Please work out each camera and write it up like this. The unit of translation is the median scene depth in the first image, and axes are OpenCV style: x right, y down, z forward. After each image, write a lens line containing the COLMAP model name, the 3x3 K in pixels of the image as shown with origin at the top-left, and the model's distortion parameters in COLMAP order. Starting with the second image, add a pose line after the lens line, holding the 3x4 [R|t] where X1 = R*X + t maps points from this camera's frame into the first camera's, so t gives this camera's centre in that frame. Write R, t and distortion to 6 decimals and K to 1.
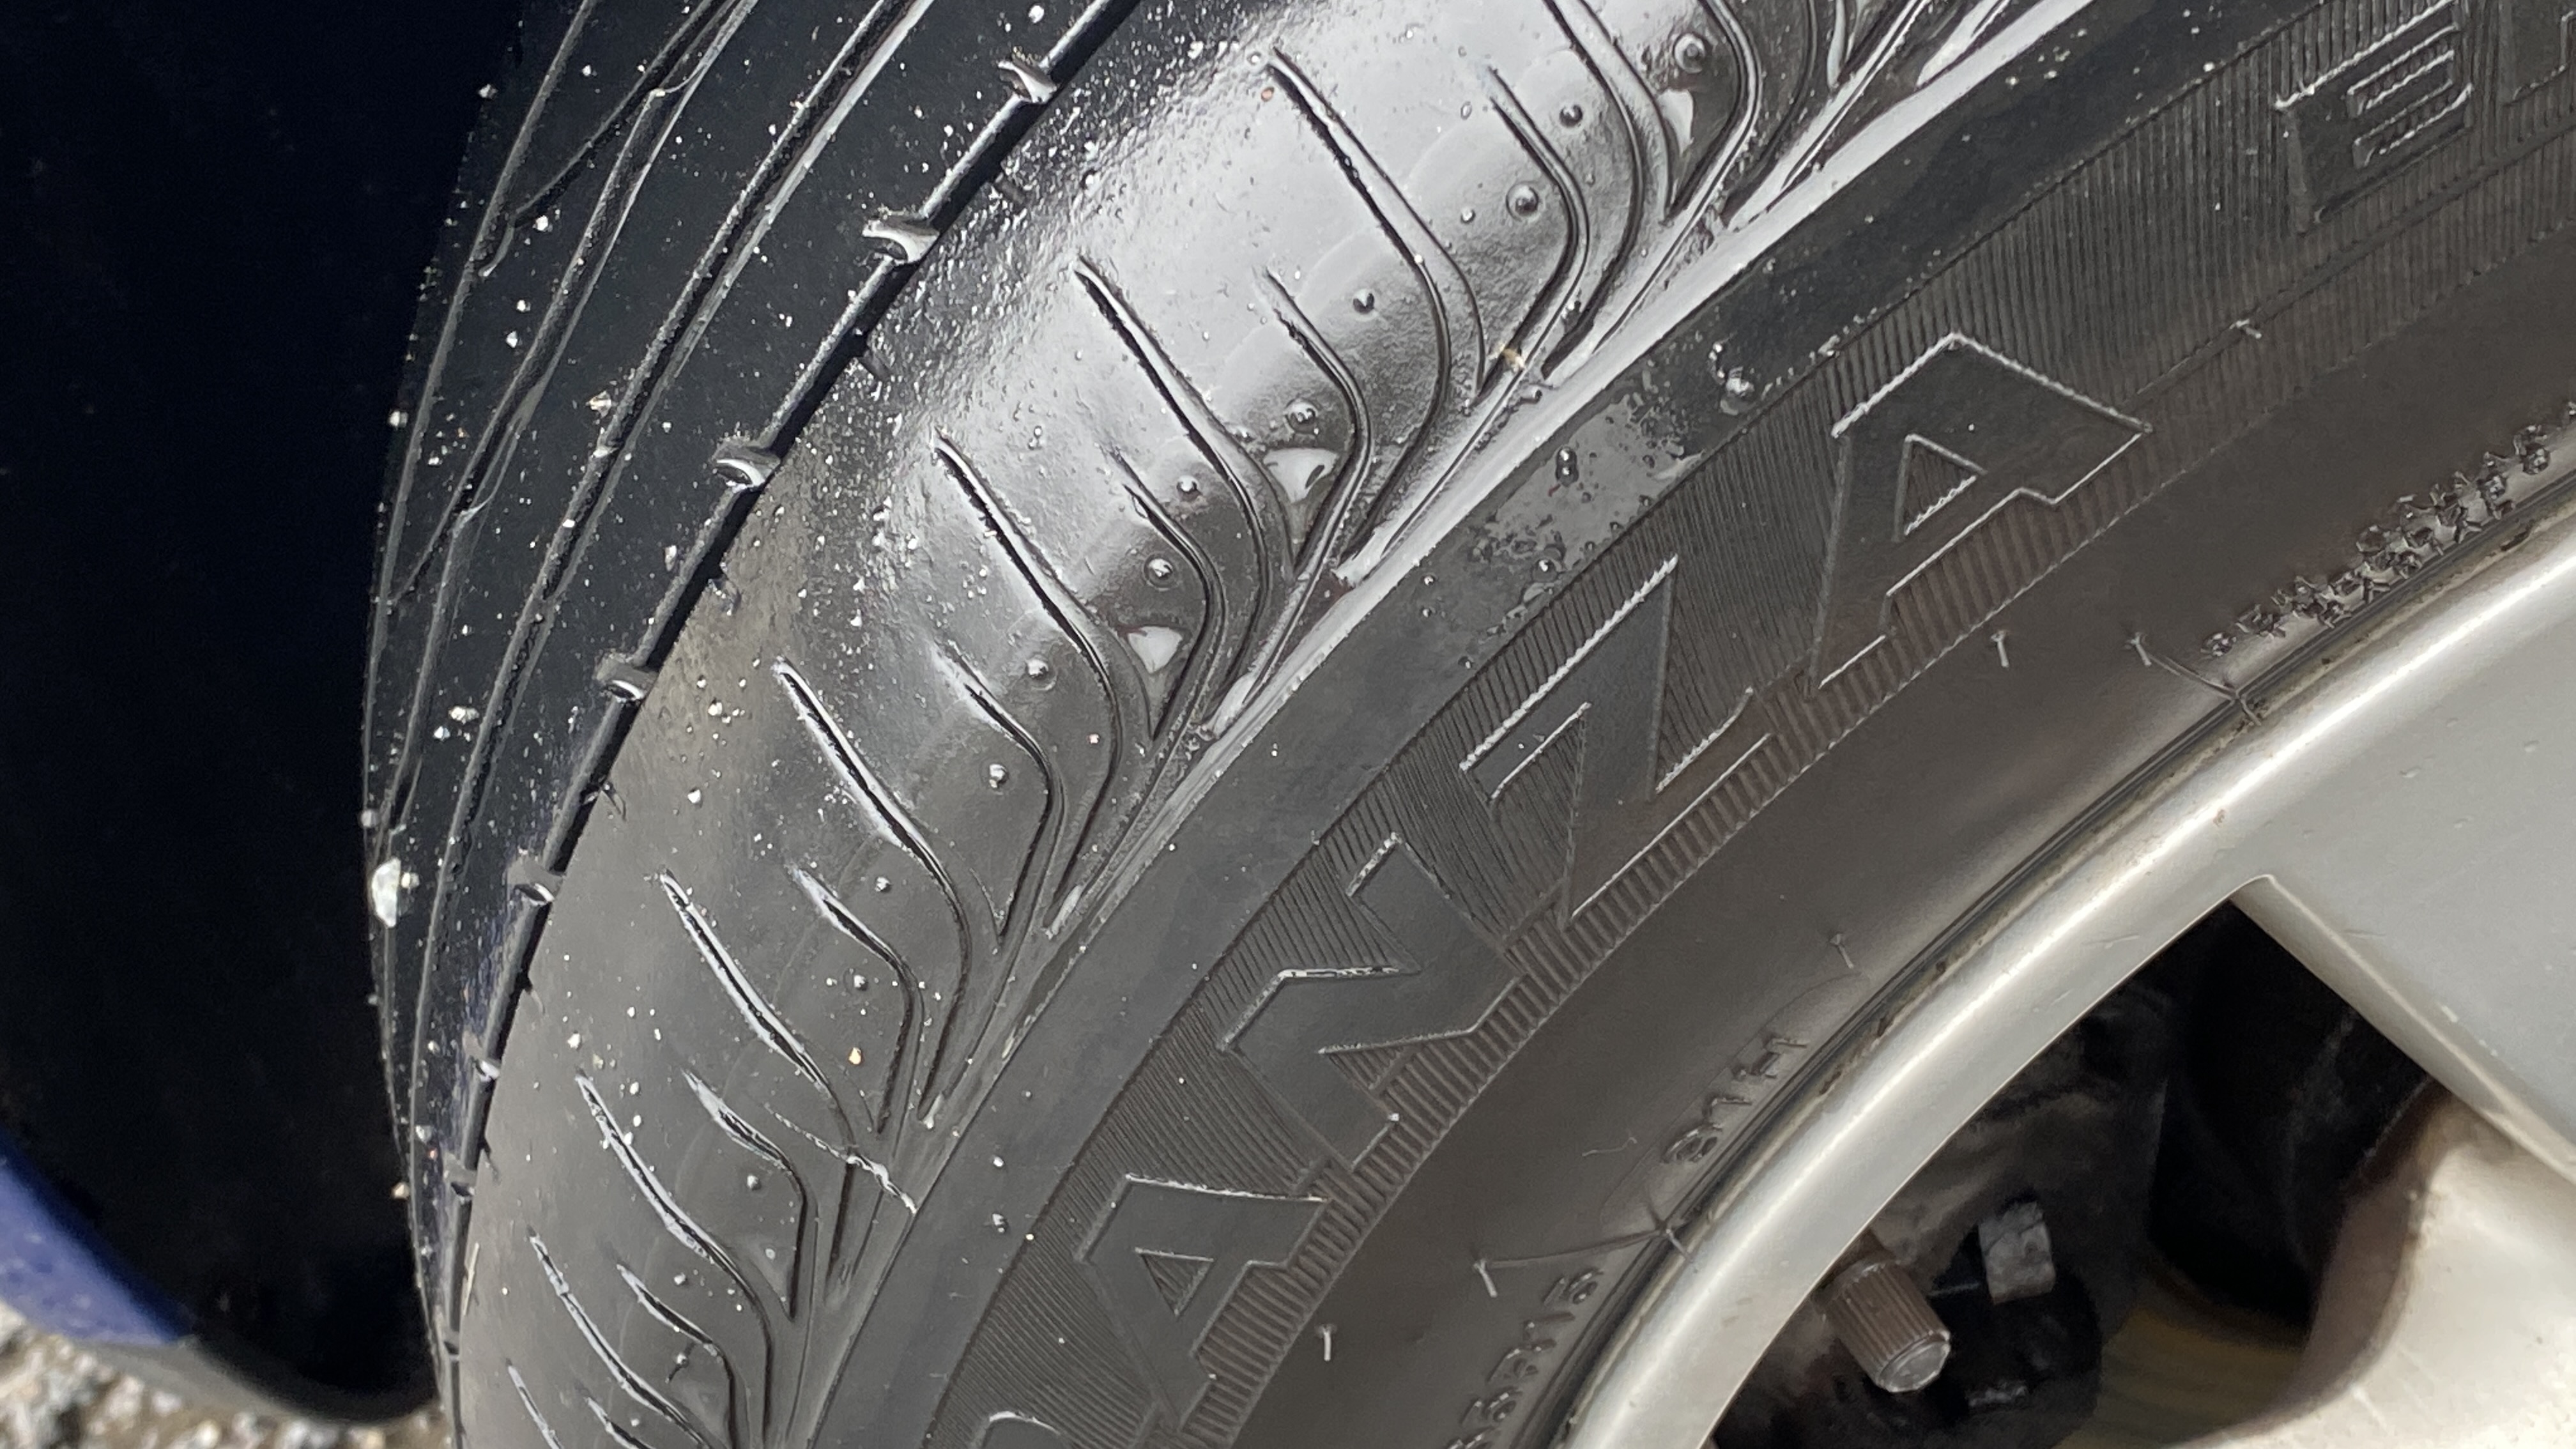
lens RADIAL K [[3987.6, 0, 1282.6], [0, 3987.6, 719.3], [0, 0, 1]] dist [0.151532, 0.000000]
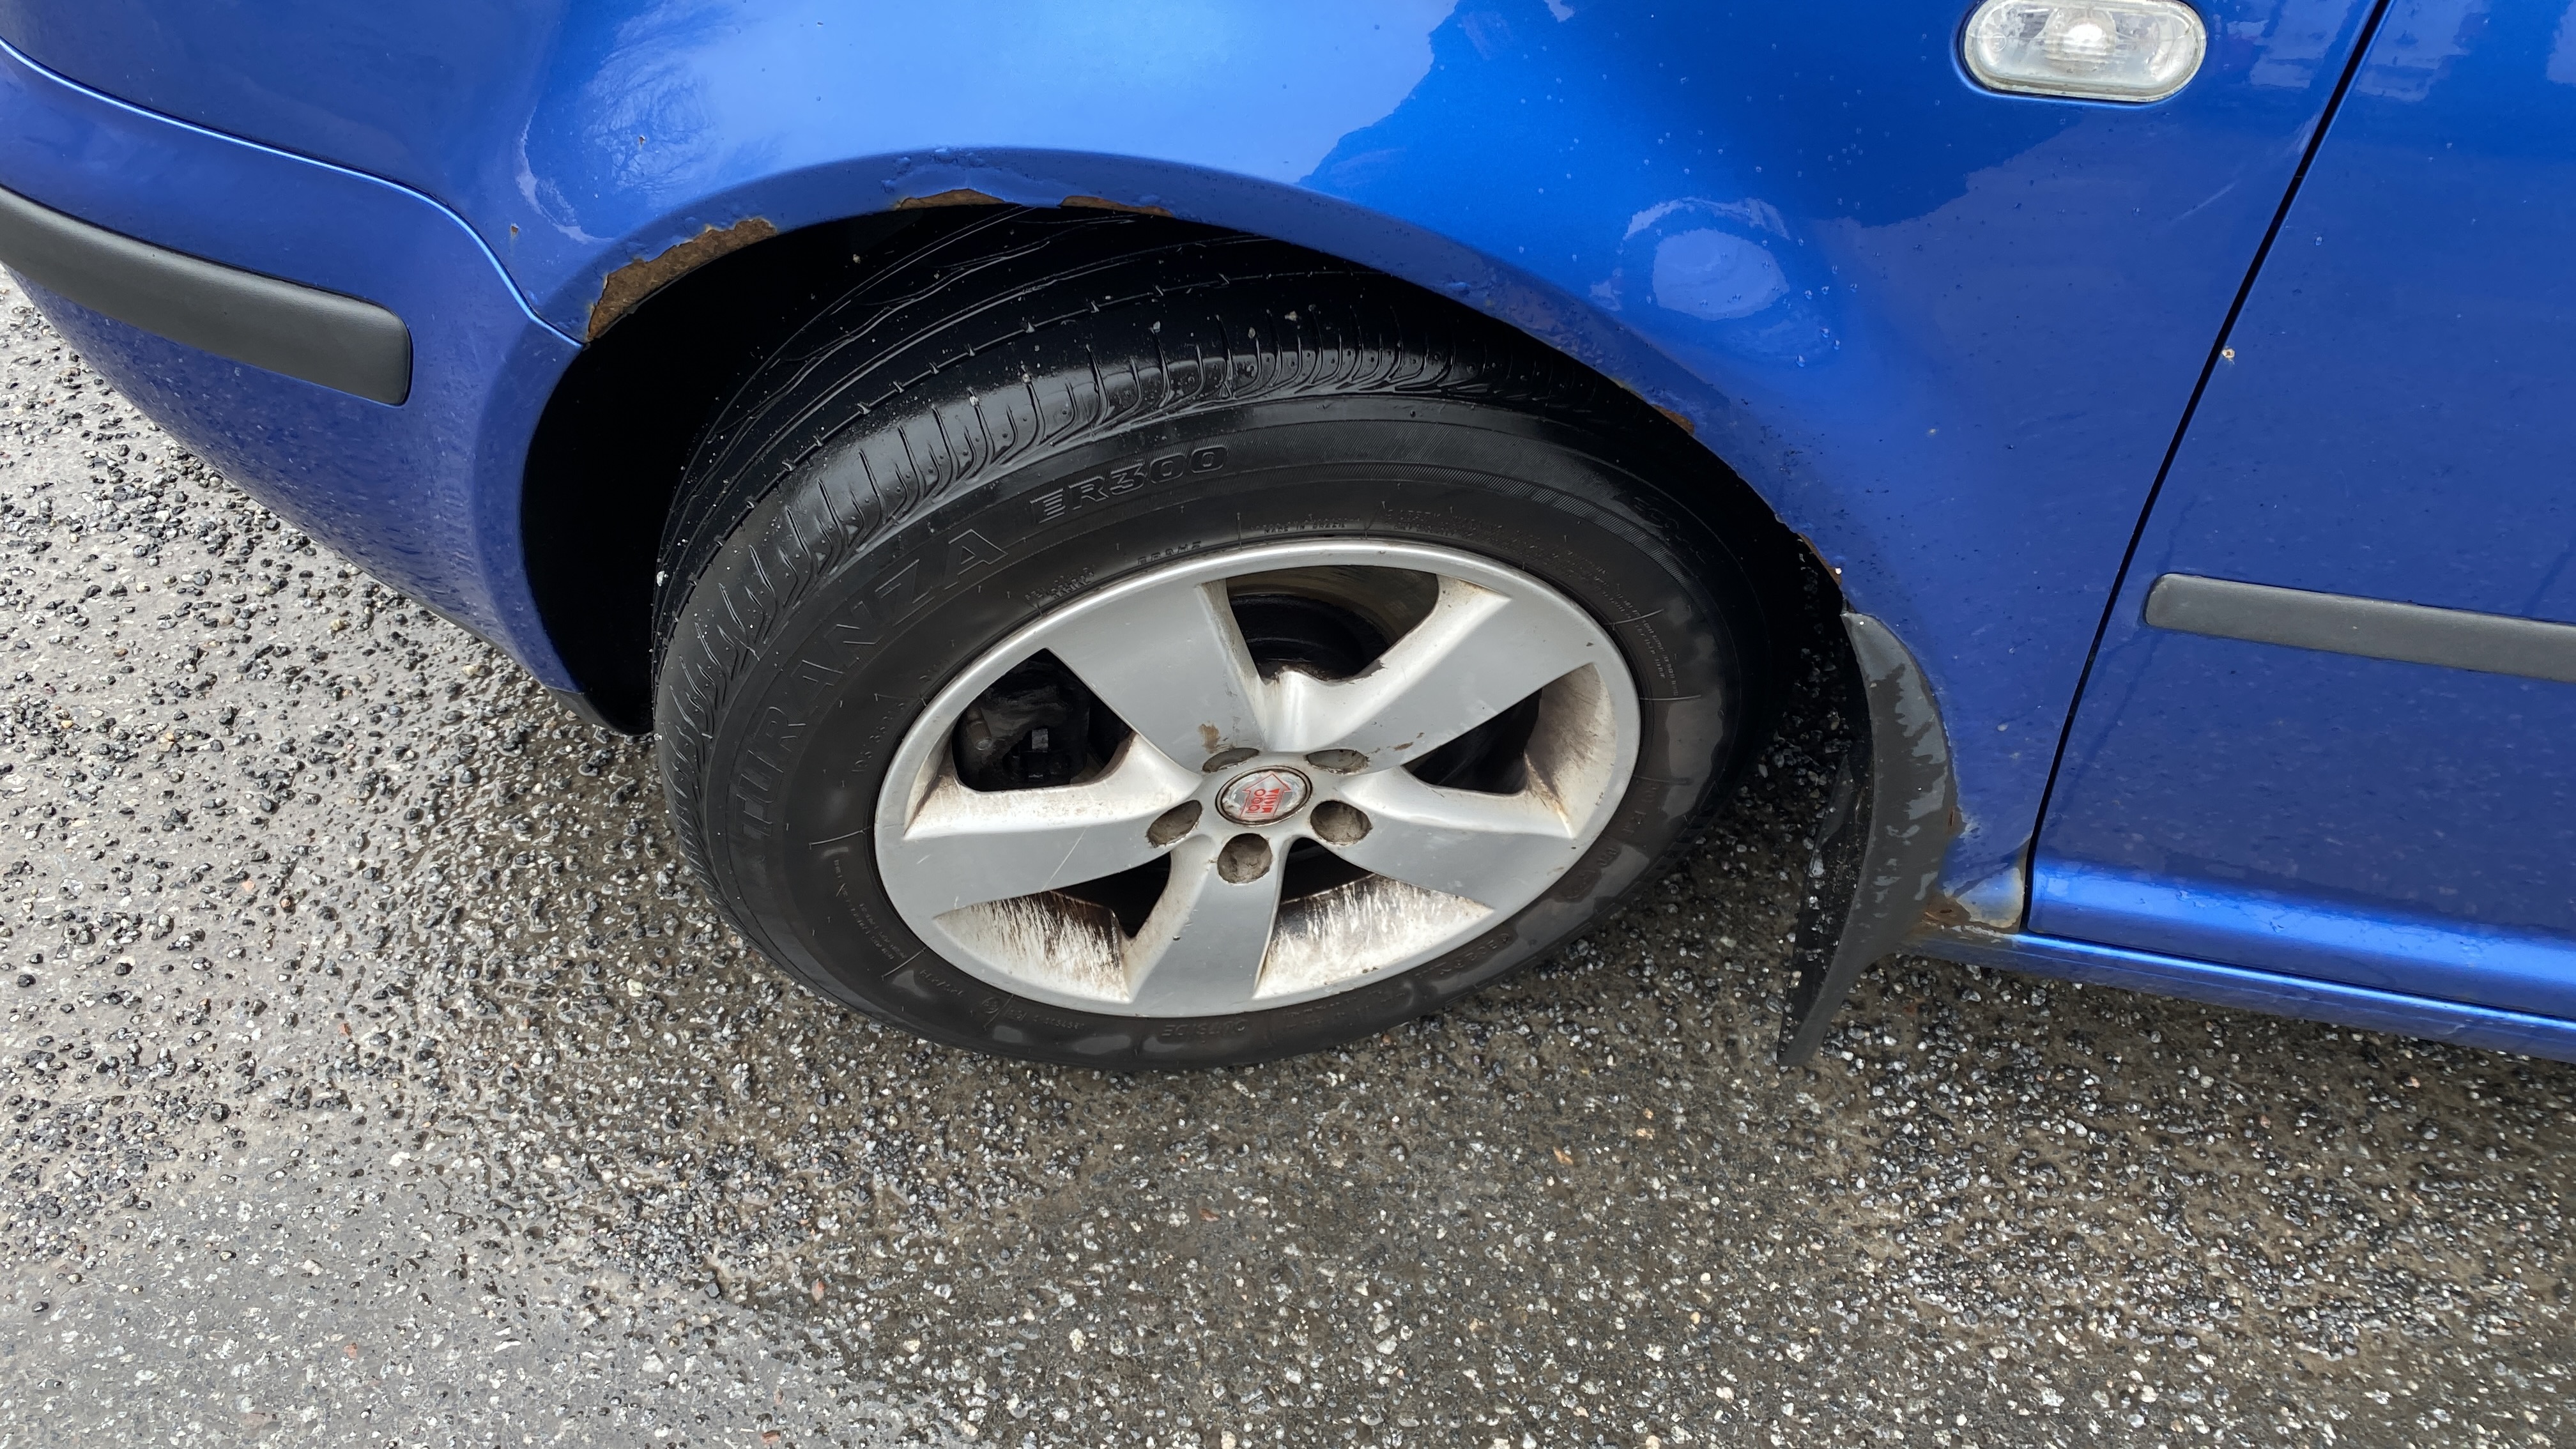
lens RADIAL K [[1997.9, 0, 1299.2], [0, 1997.9, 732.6], [0, 0, 1]] dist [-0.016742, -0.002969]
pose [[0.977386, 0.184168, 0.103914, 0.302379], [-0.189757, 0.980722, 0.046652, -0.028461], [-0.093319, -0.065315, 0.993492, -1.422371]]
